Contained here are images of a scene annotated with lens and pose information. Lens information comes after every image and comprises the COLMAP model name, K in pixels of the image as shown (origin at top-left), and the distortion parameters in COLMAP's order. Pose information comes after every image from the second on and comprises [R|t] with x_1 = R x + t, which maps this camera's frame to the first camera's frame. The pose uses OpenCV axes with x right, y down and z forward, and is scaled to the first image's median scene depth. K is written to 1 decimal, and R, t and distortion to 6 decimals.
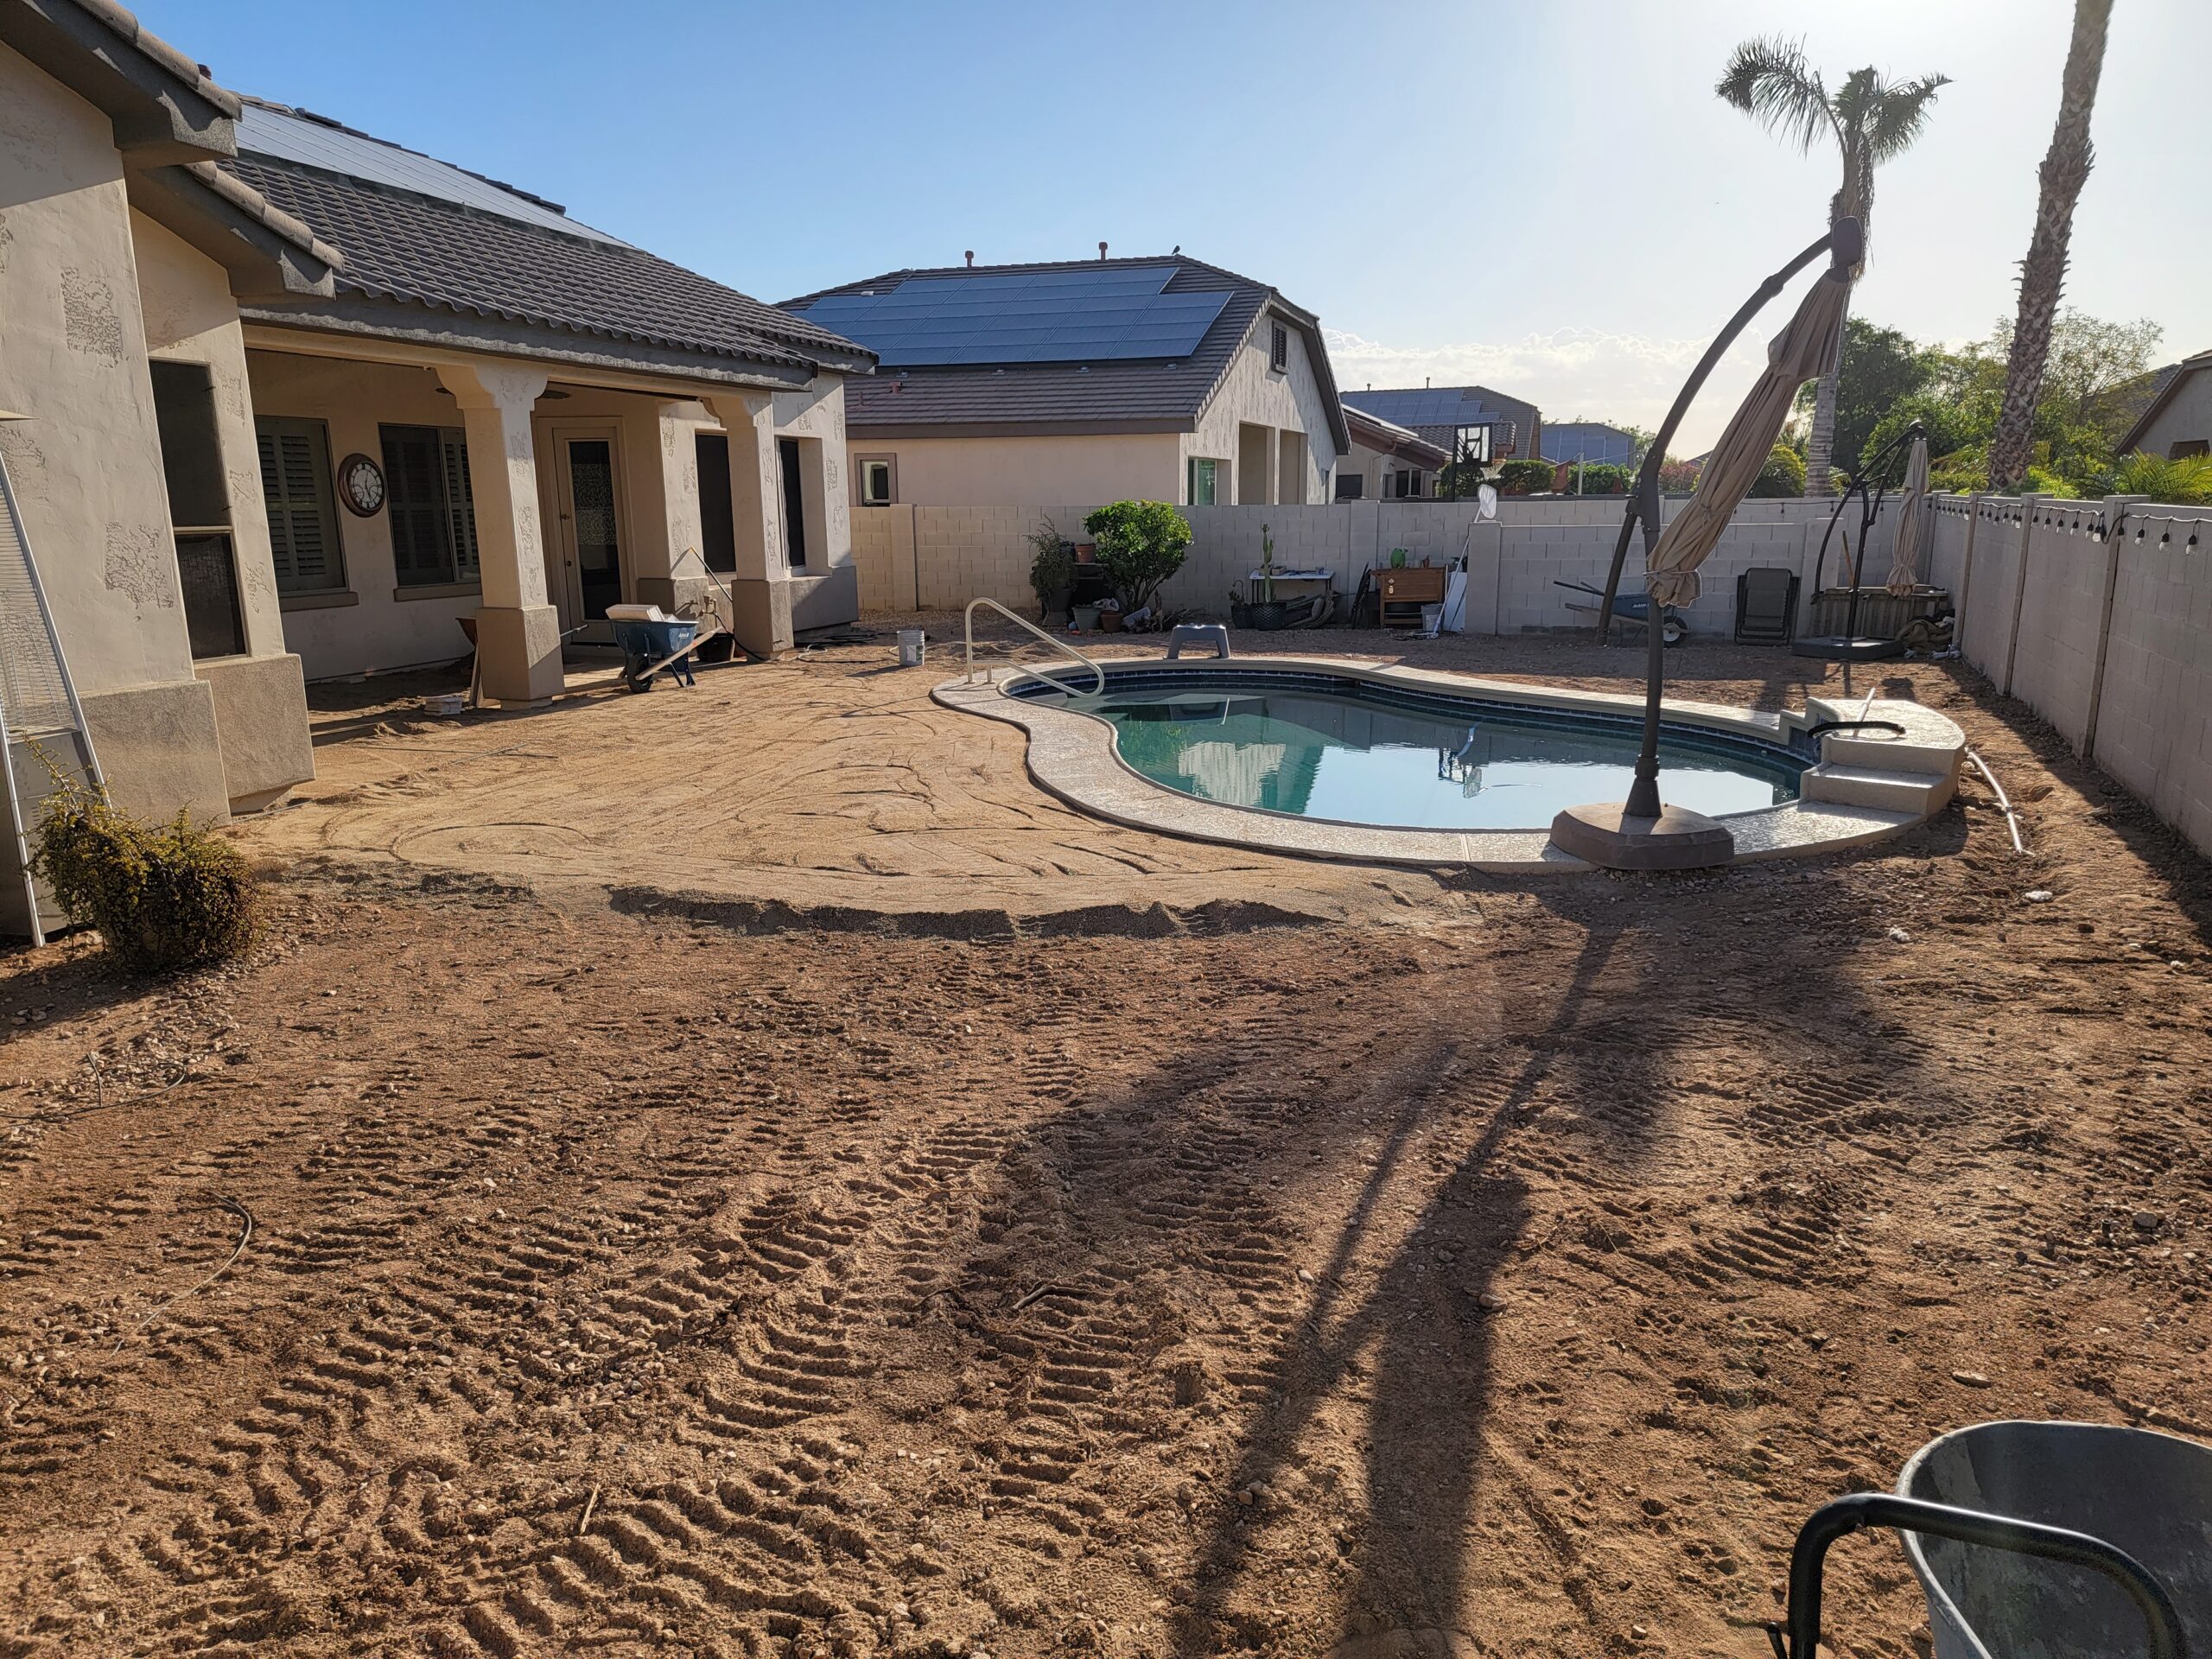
lens RADIAL K [[1531.1, 0, 1101.3], [0, 1531.1, 827.4], [0, 0, 1]] dist [0.082319, -0.067994]
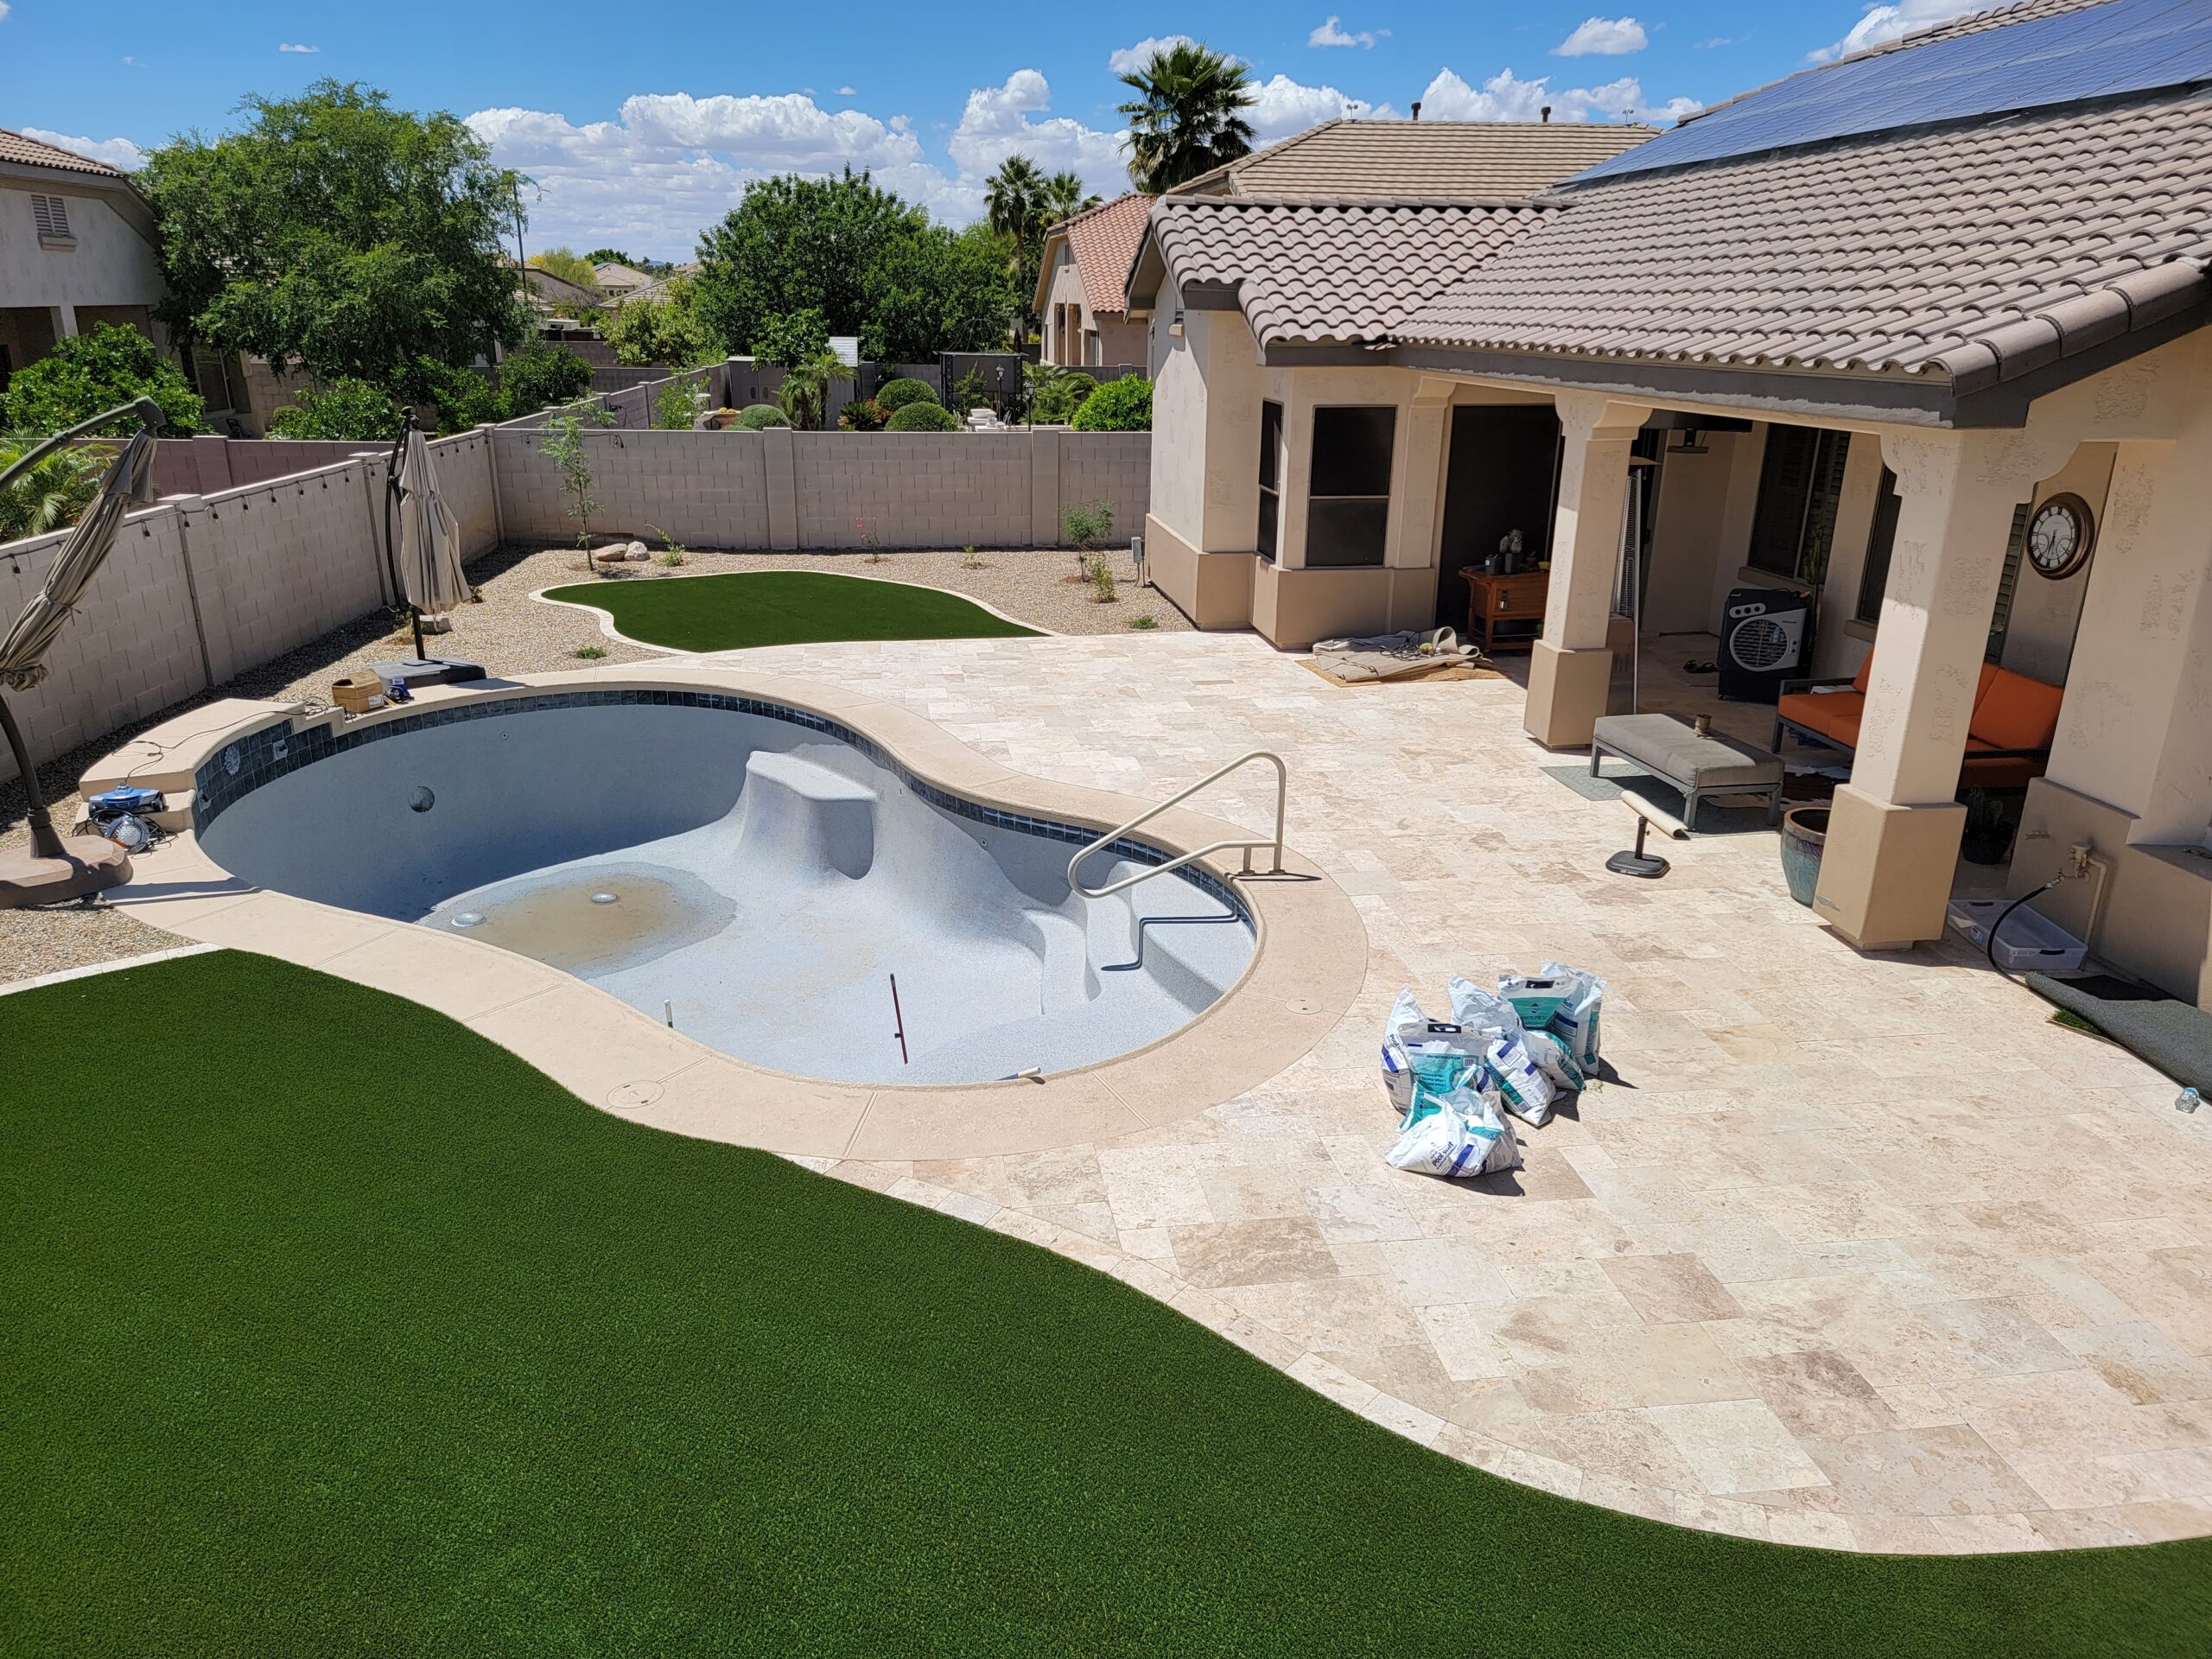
lens RADIAL K [[1531.1, 0, 1089.4], [0, 1531.1, 827.9], [0, 0, 1]] dist [0.082319, -0.067994]
pose [[-0.908807, 0.135267, -0.394680, 0.236424], [-0.089068, 0.861275, 0.500272, -0.420698], [0.407599, 0.489804, -0.770685, 1.424451]]
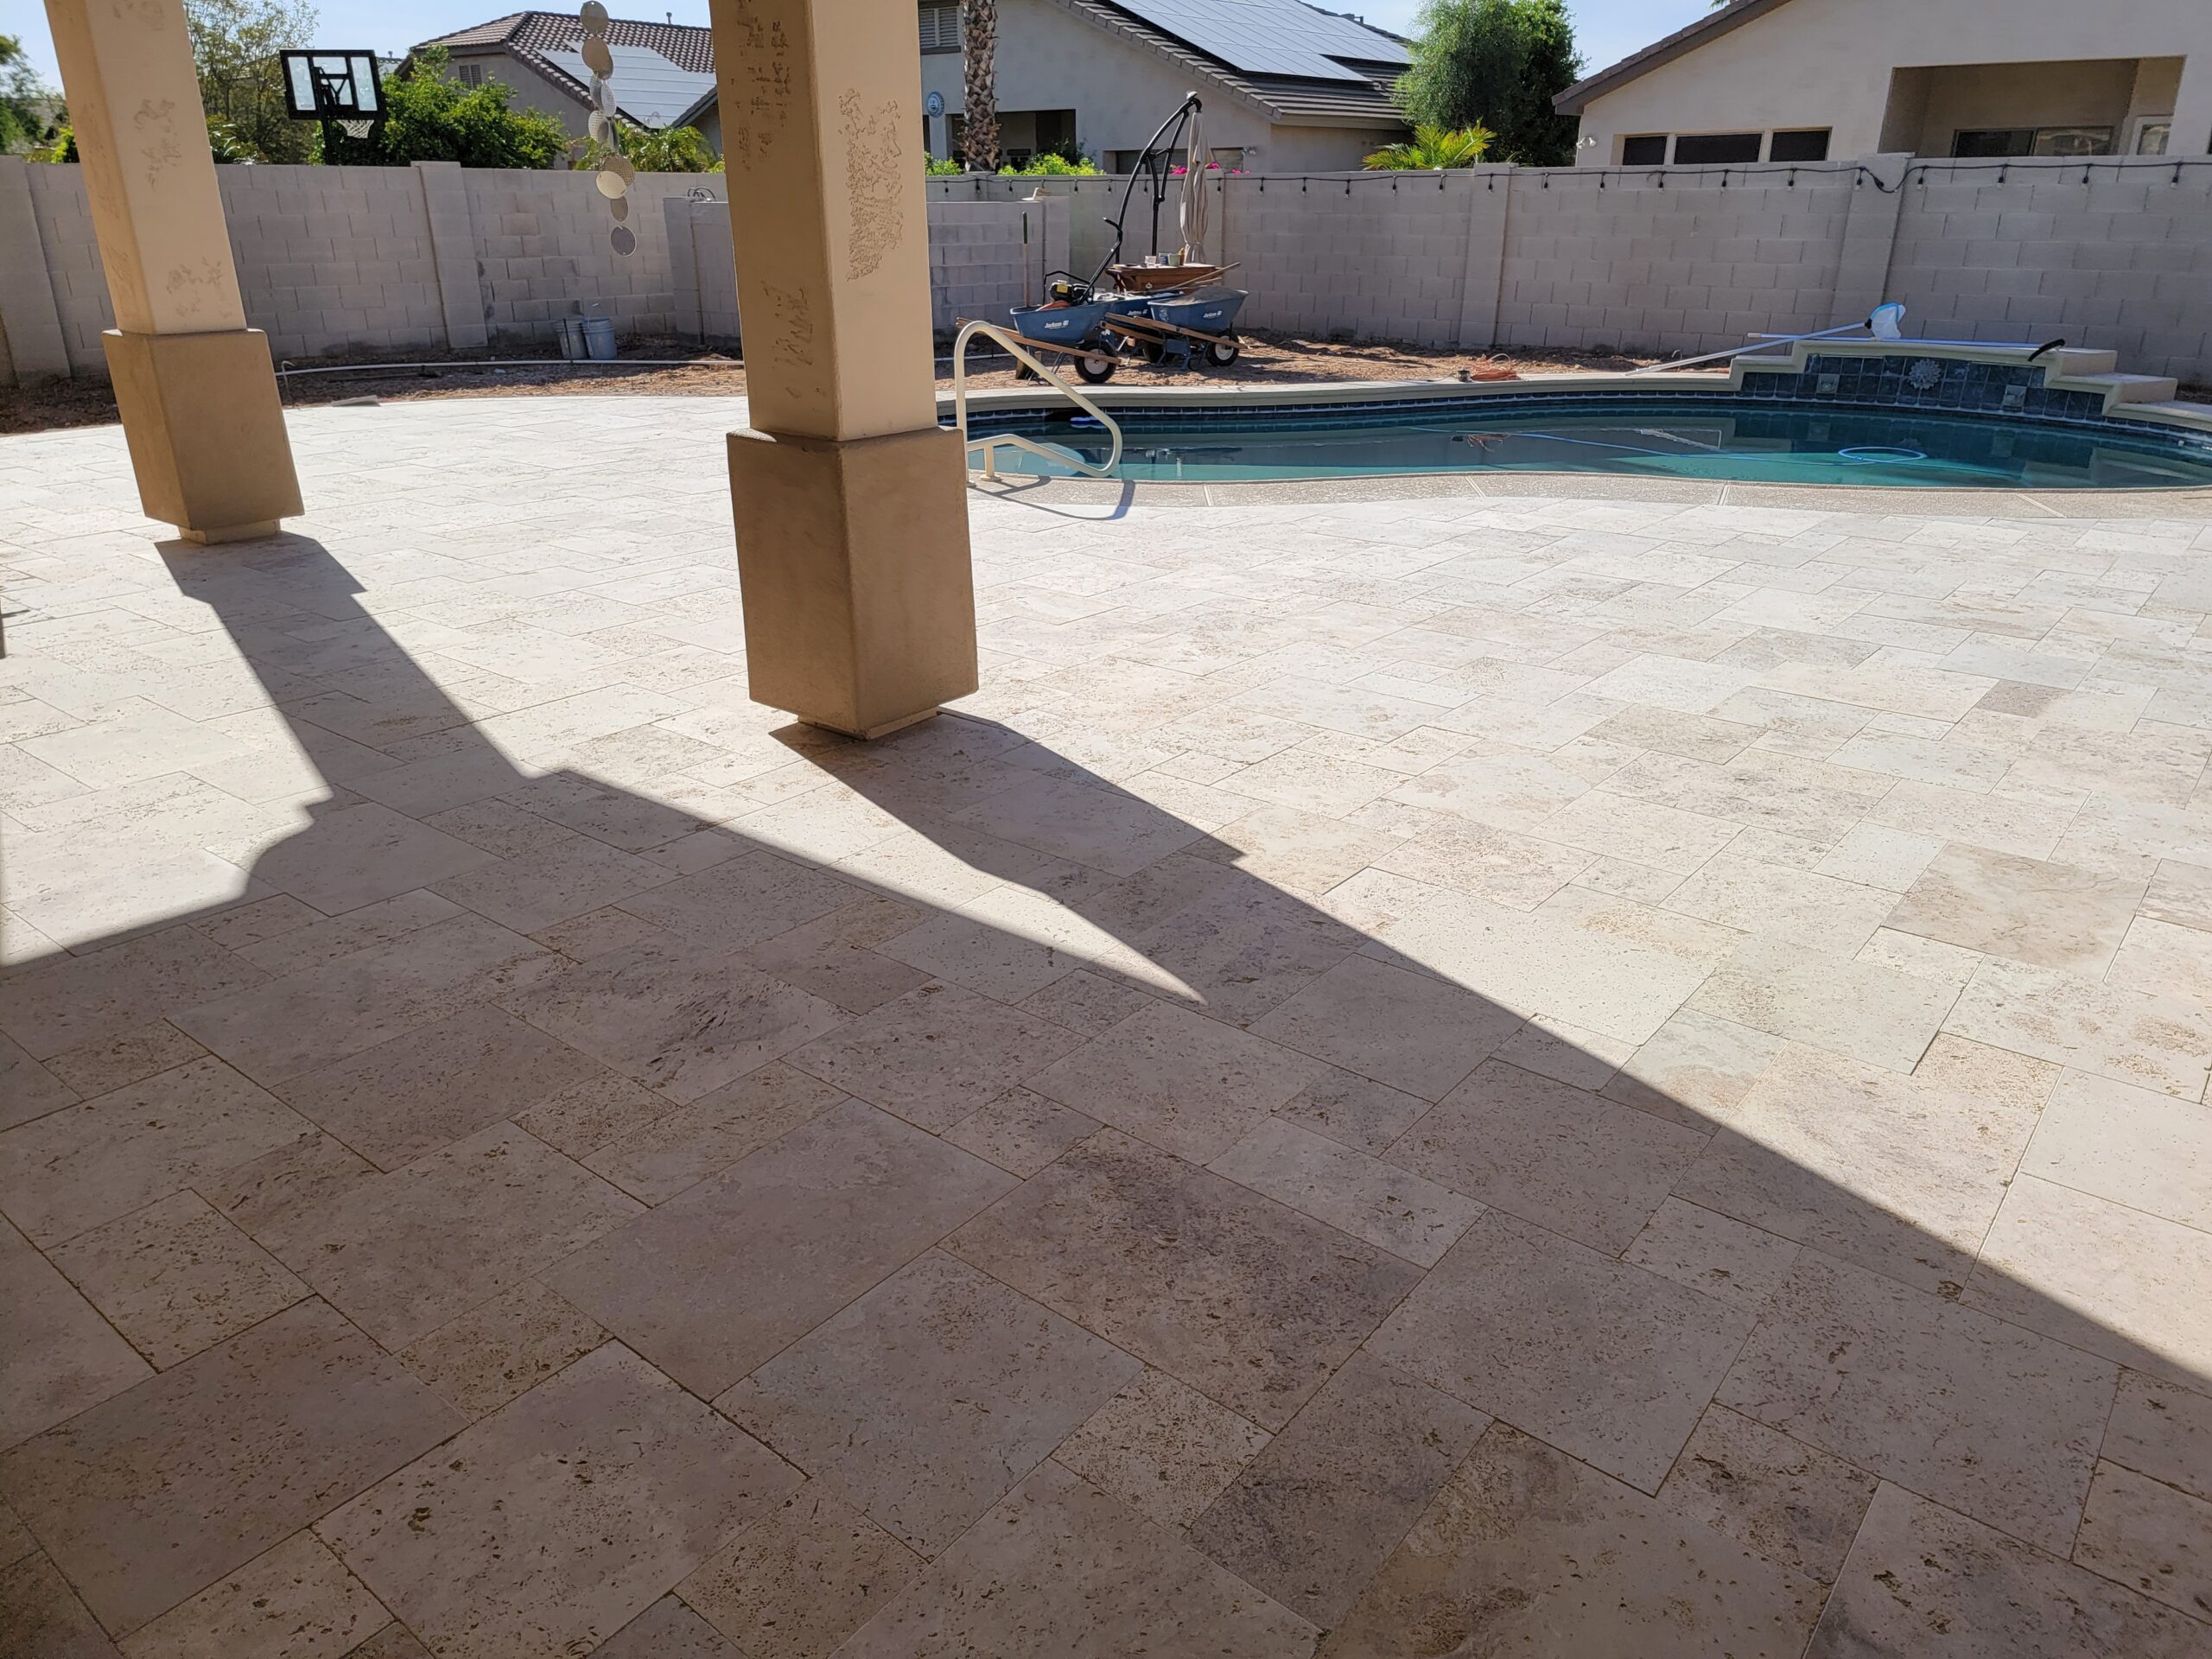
lens RADIAL K [[1531.1, 0, 1135.7], [0, 1531.1, 807.6], [0, 0, 1]] dist [0.082319, -0.067994]
pose [[0.373525, -0.338394, 0.863695, -0.565289], [0.195827, 0.938868, 0.283157, -0.127547], [-0.906714, 0.063369, 0.416958, 0.702547]]
